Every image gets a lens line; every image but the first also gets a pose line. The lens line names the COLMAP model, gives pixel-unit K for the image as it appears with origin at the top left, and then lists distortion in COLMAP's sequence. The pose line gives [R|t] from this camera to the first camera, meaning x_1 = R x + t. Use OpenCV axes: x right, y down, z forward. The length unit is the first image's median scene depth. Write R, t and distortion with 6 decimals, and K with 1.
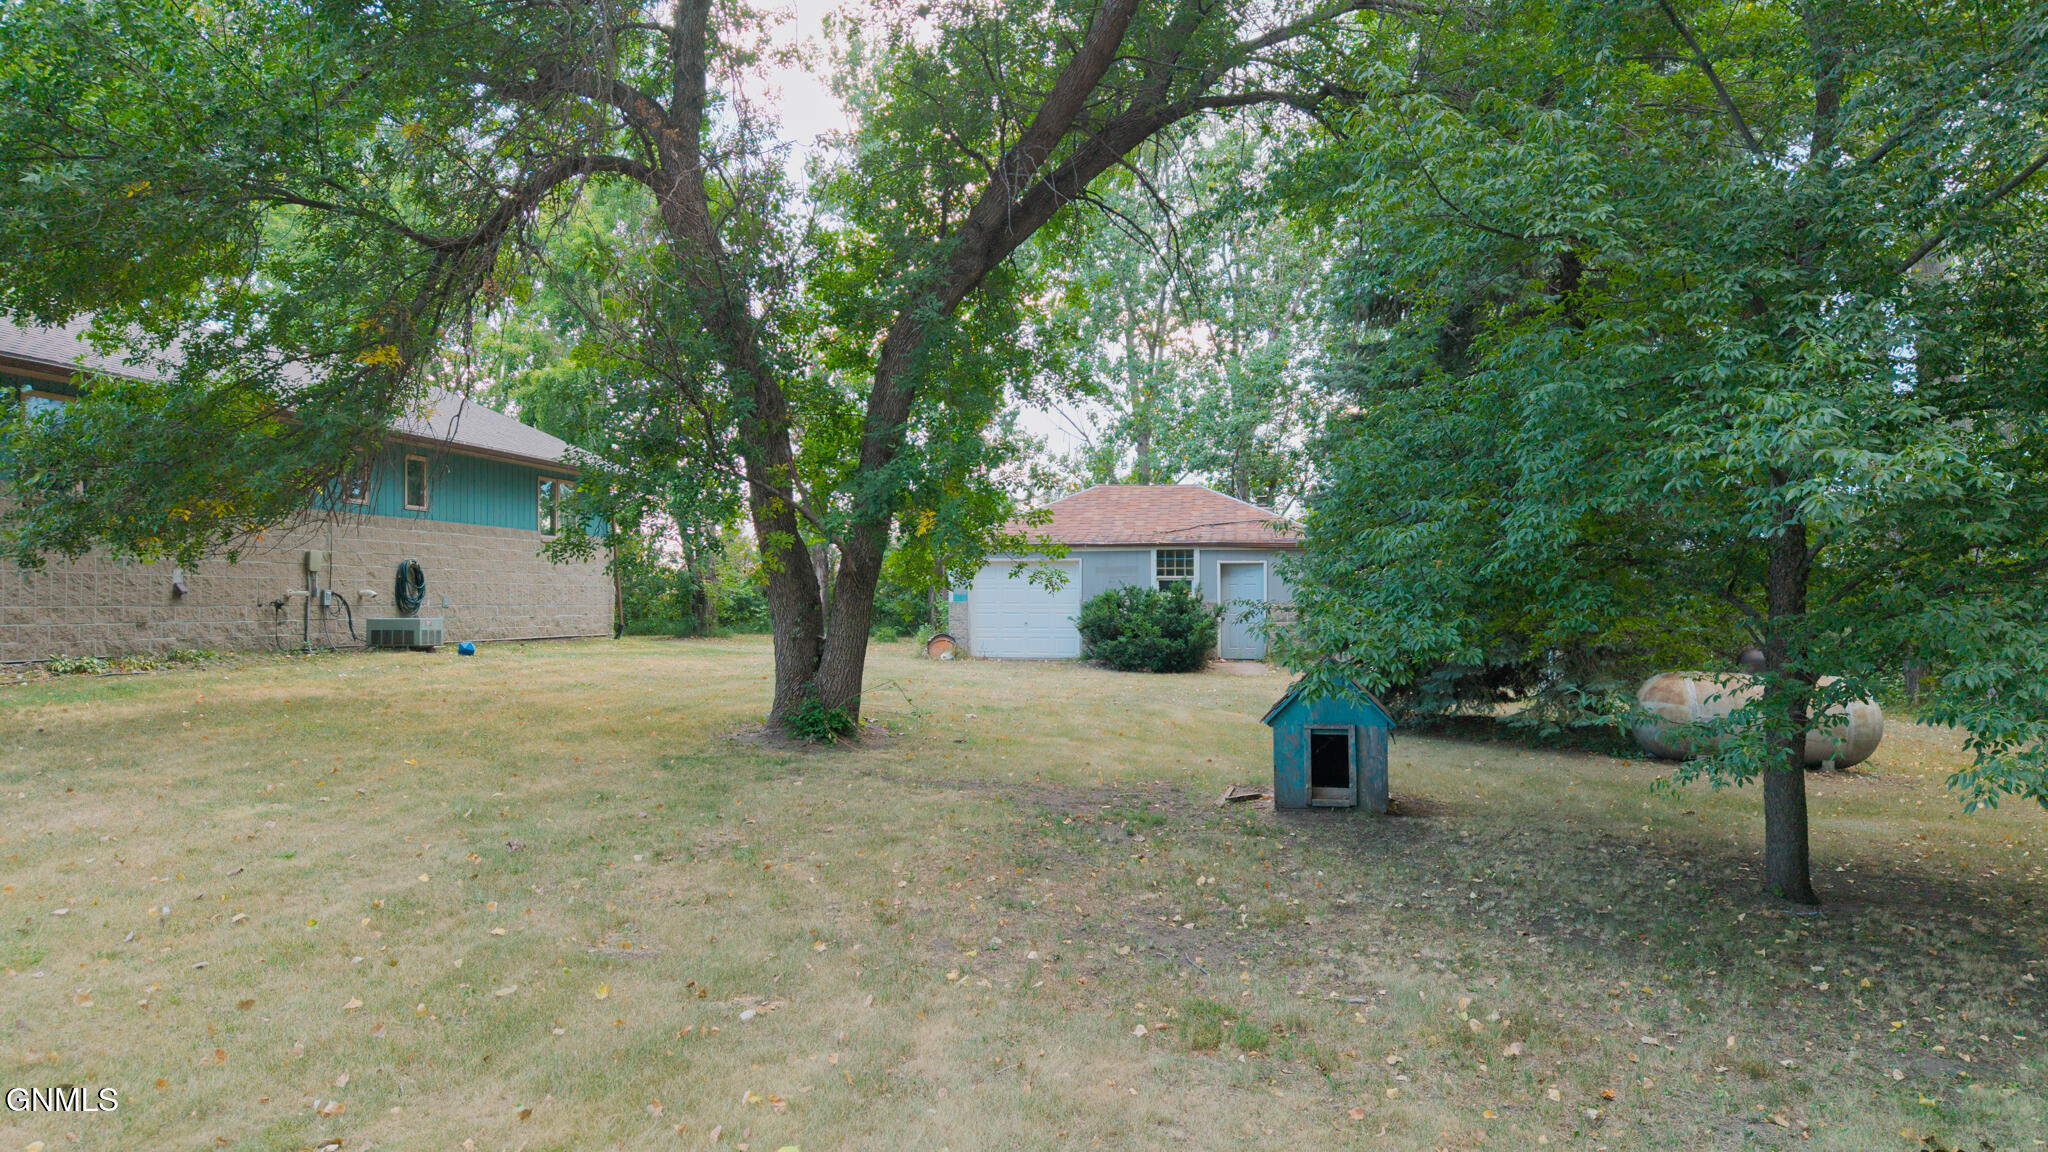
lens RADIAL K [[1362.0, 0, 1023.7], [0, 1362.0, 572.3], [0, 0, 1]] dist [0.028454, -0.025464]
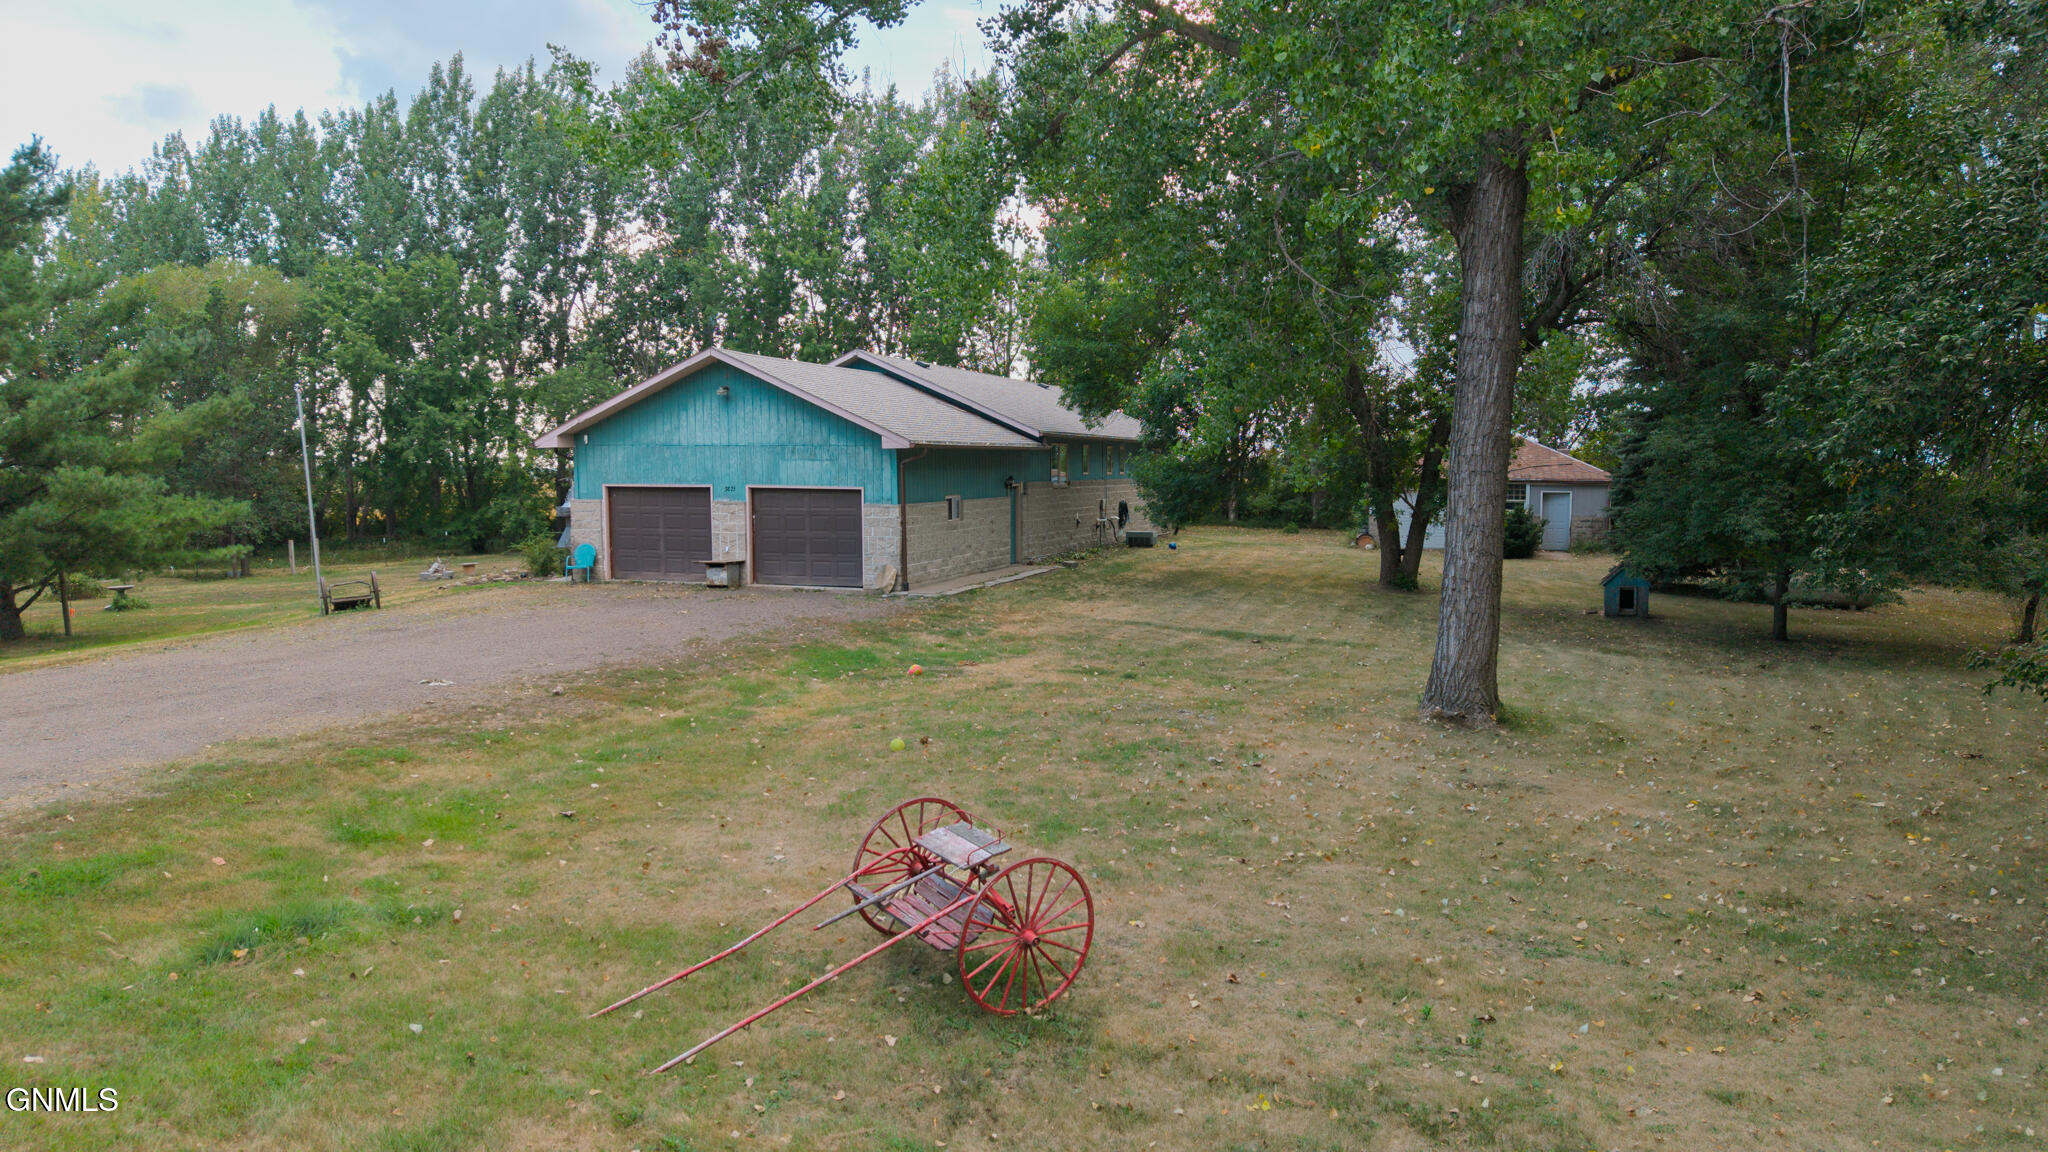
lens RADIAL K [[1362.0, 0, 1024.6], [0, 1362.0, 572.0], [0, 0, 1]] dist [0.028454, -0.025464]
pose [[0.986504, 0.005529, -0.163641, -0.402950], [0.010580, 0.995189, 0.097405, -0.154181], [0.163392, -0.097822, 0.981700, -1.473792]]
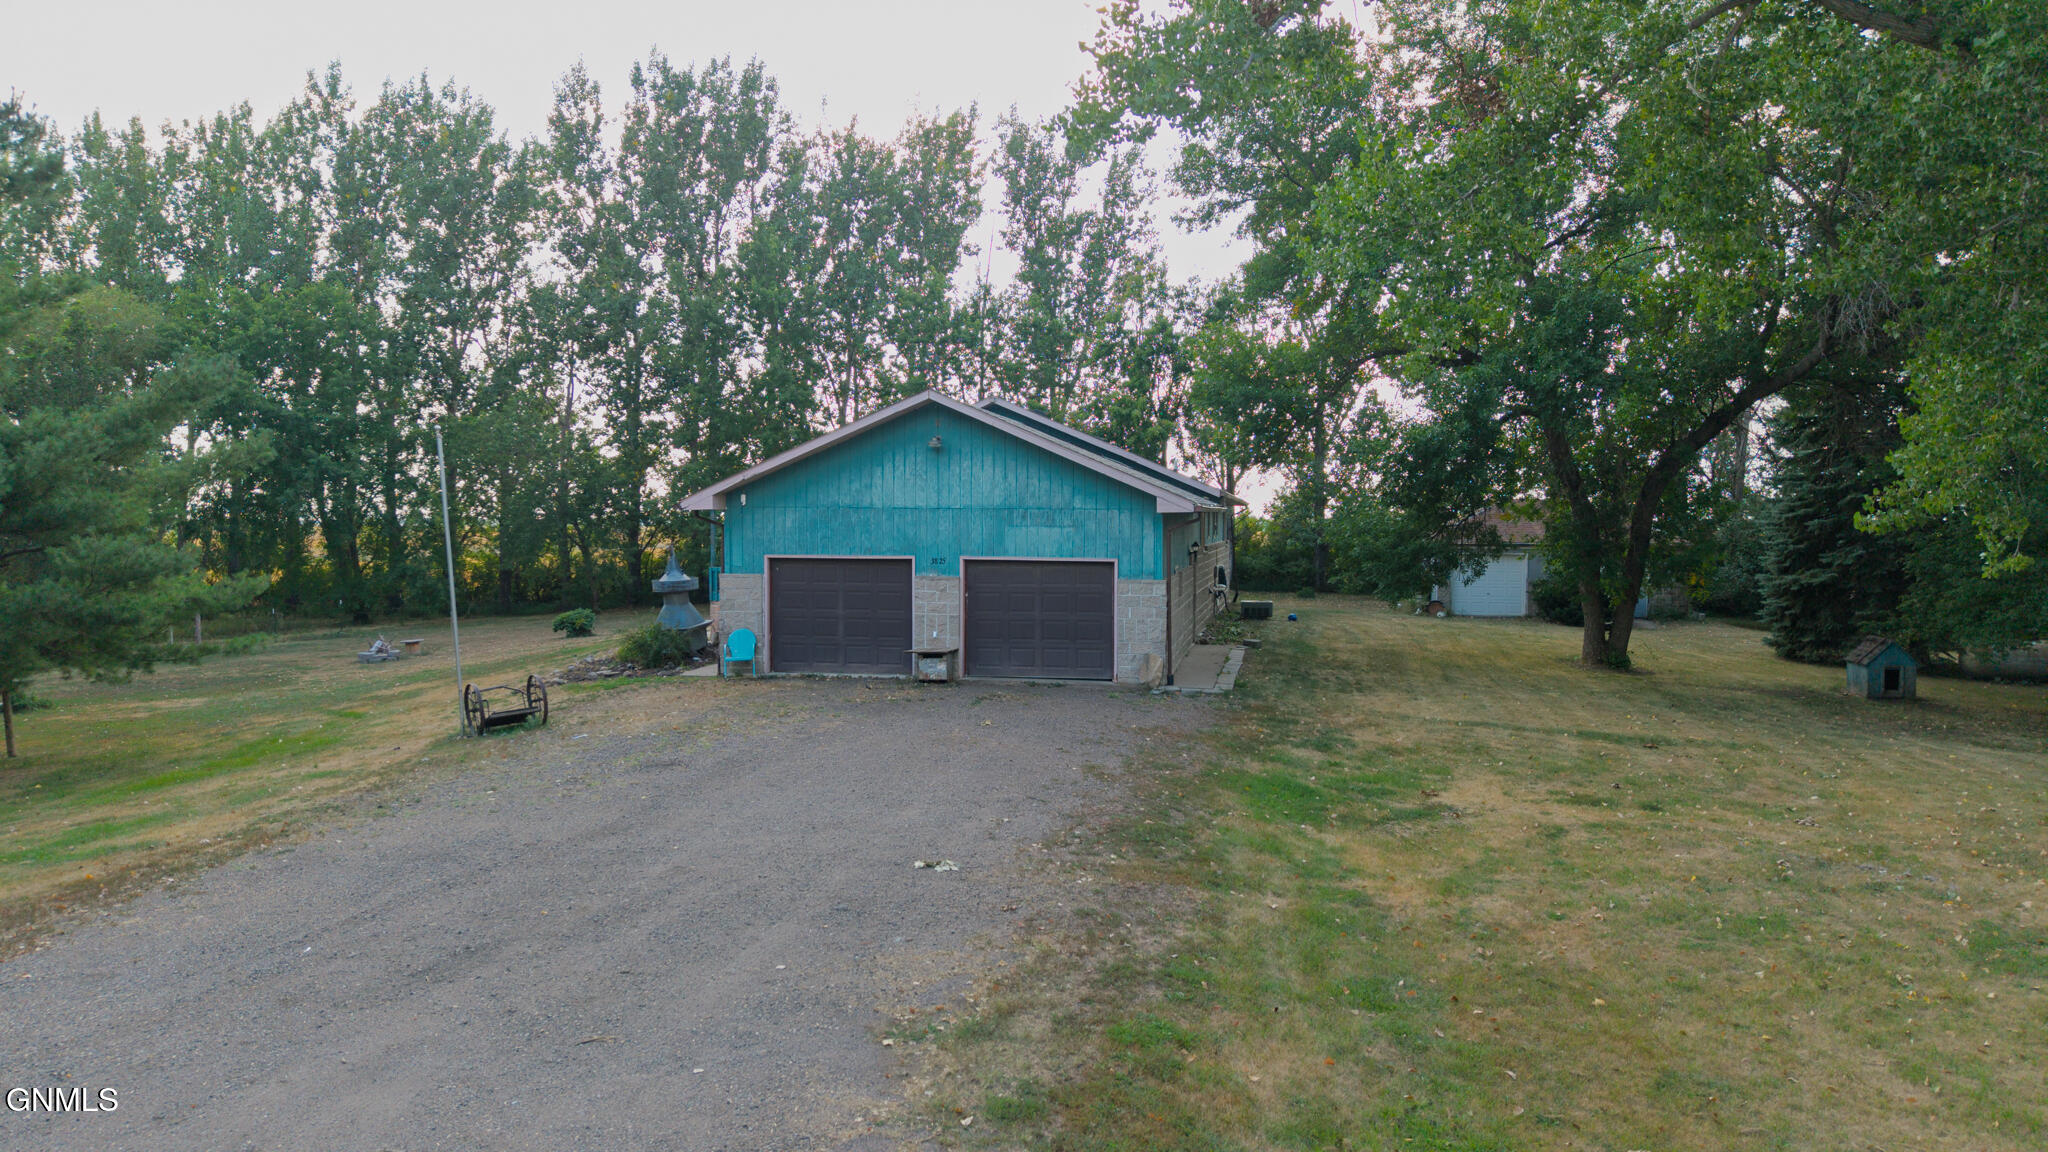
lens RADIAL K [[1362.0, 0, 1034.9], [0, 1362.0, 583.8], [0, 0, 1]] dist [0.028454, -0.025464]
pose [[0.999888, -0.002741, -0.014685, -1.012899], [0.003723, 0.997725, 0.067314, -0.166977], [0.014468, -0.067362, 0.997624, -1.194955]]
